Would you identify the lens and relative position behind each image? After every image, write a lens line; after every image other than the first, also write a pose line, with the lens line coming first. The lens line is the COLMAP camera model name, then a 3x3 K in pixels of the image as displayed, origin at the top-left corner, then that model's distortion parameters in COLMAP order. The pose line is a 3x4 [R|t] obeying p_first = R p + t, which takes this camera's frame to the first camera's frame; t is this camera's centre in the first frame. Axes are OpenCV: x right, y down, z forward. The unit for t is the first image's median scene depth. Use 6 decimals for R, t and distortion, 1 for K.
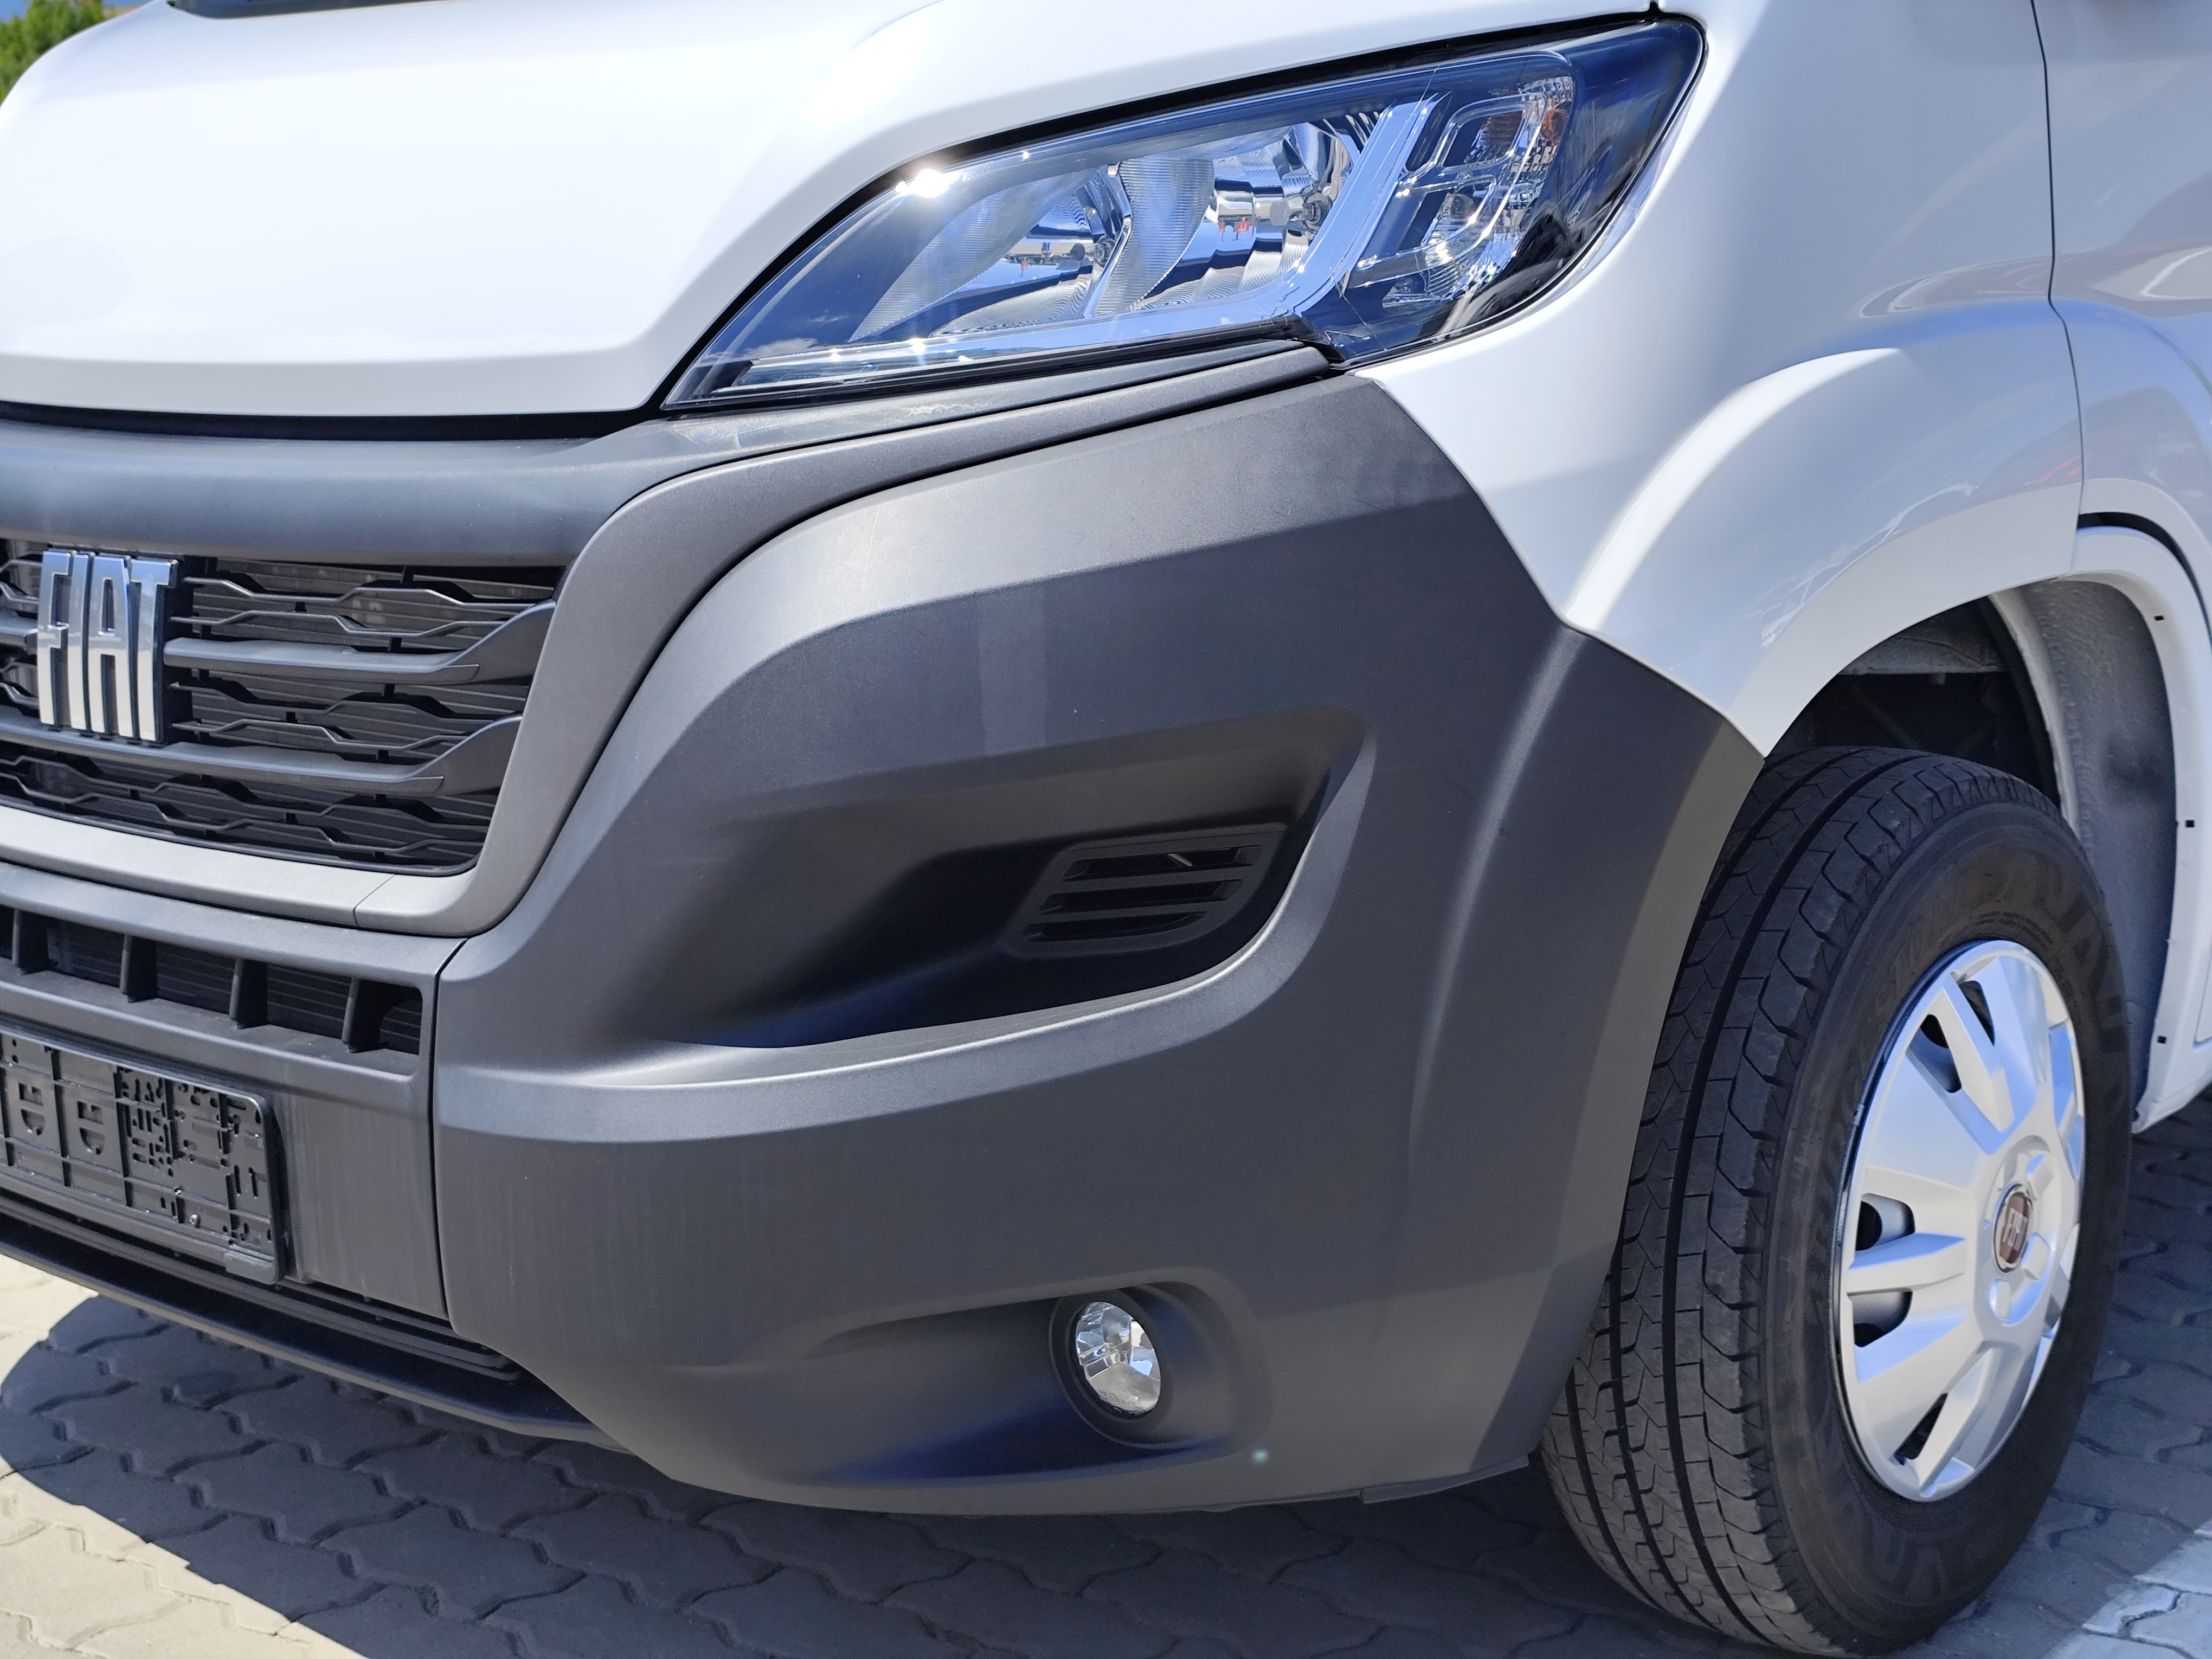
lens RADIAL K [[3037.6, 0, 1160.7], [0, 3037.6, 828.0], [0, 0, 1]] dist [0.035724, 0.000000]
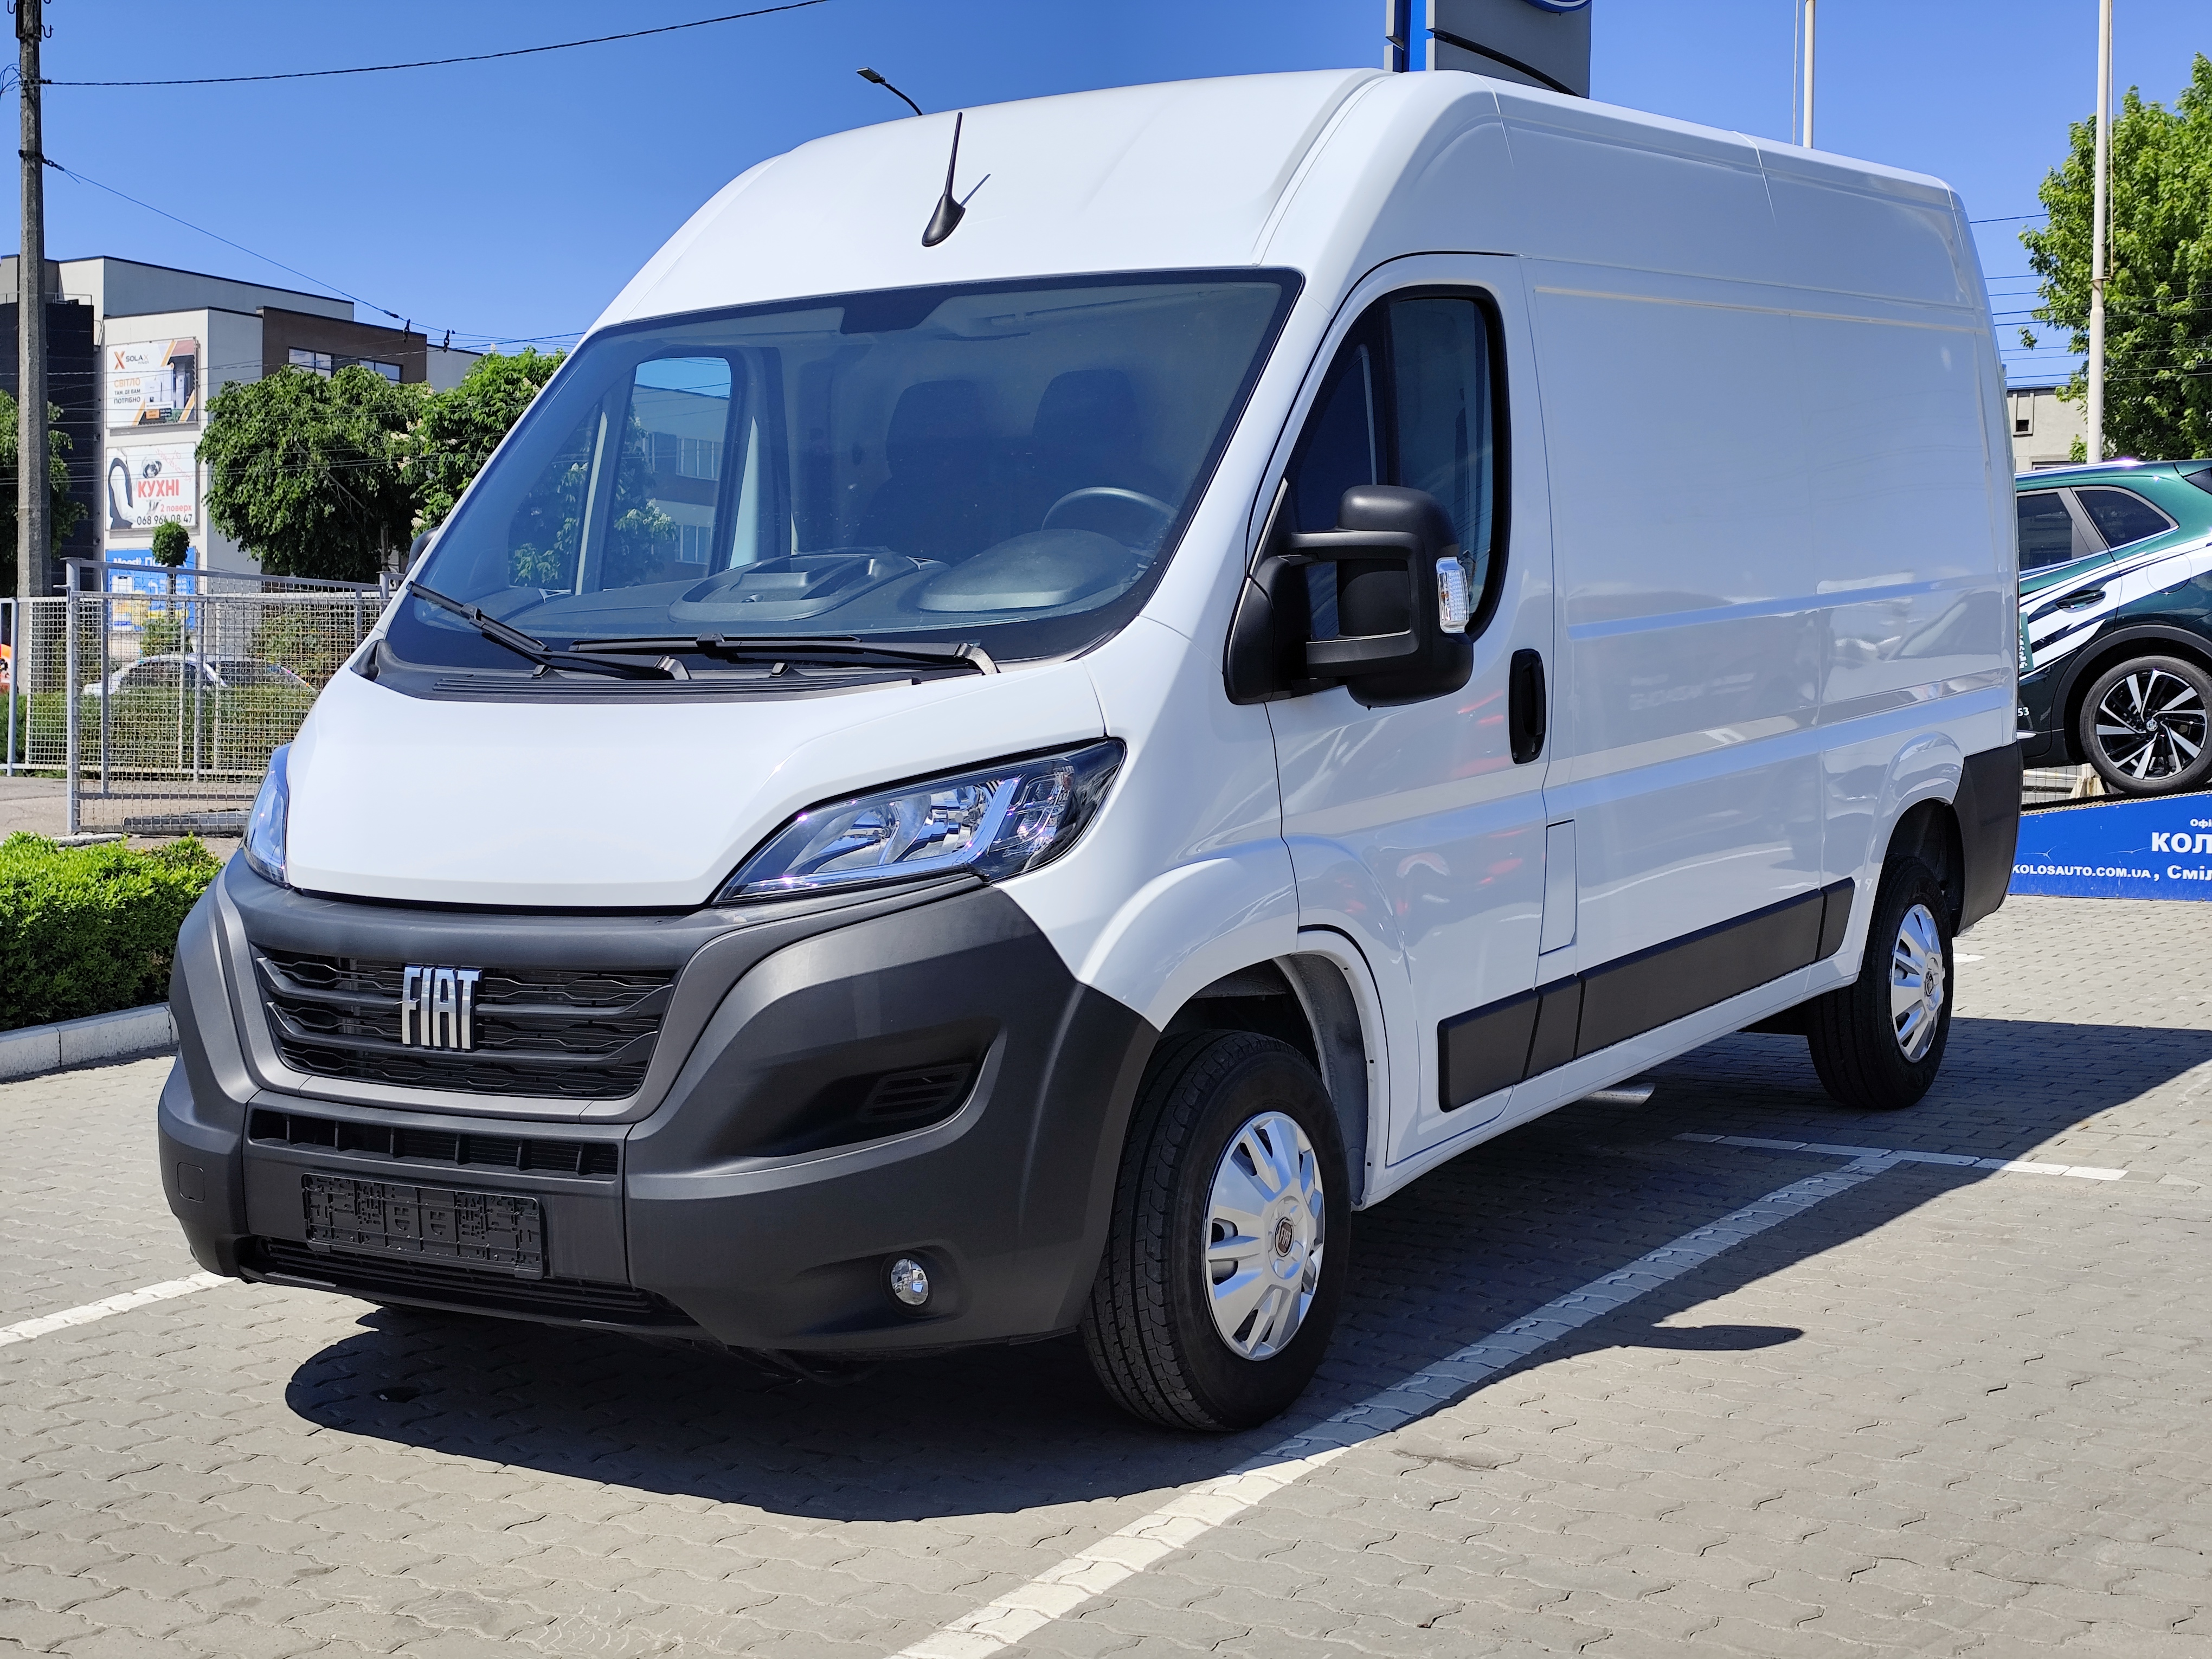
lens RADIAL K [[3037.6, 0, 1116.6], [0, 3037.6, 842.6], [0, 0, 1]] dist [0.035724, 0.000000]
pose [[0.990988, -0.022757, 0.132004, -0.154945], [0.036462, 0.994080, -0.102352, 0.072687], [-0.128893, 0.106243, 0.985951, -1.403530]]
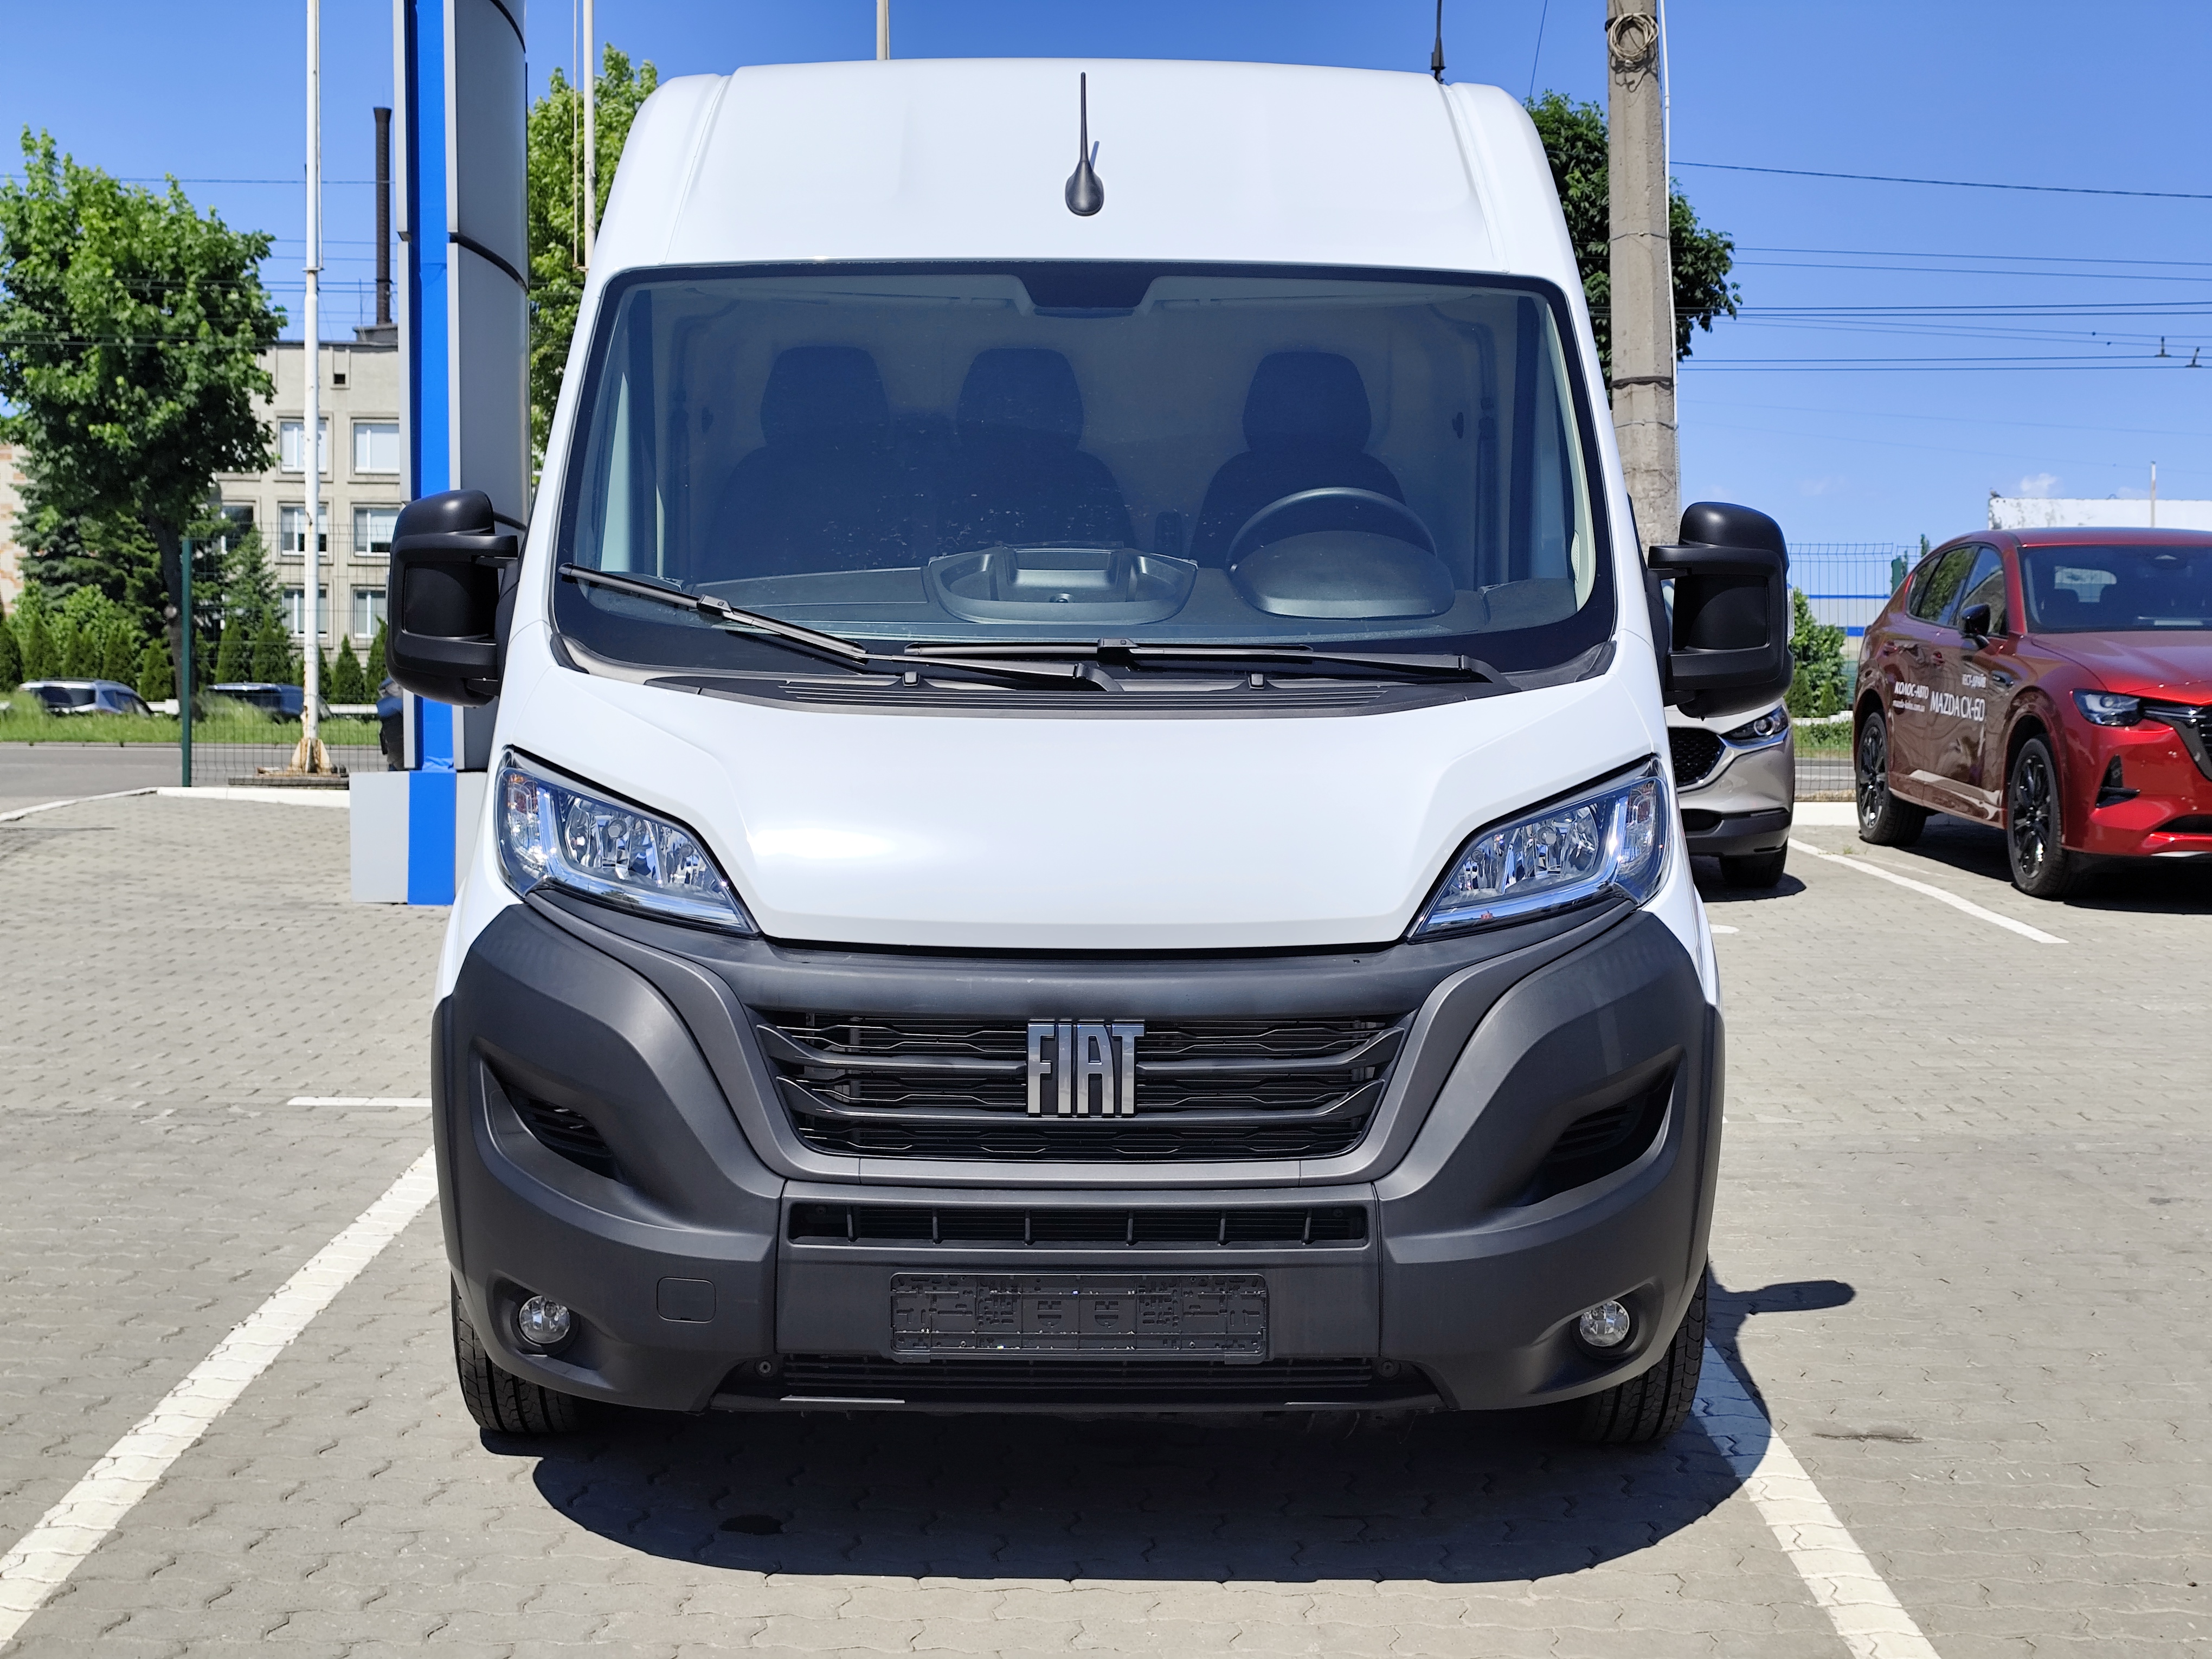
lens RADIAL K [[3037.6, 0, 1103.2], [0, 3037.6, 825.7], [0, 0, 1]] dist [0.035724, 0.000000]
pose [[0.755955, -0.043162, 0.653199, -1.745175], [0.100873, 0.993587, -0.051088, -0.123771], [-0.646805, 0.104511, 0.755460, -0.558766]]
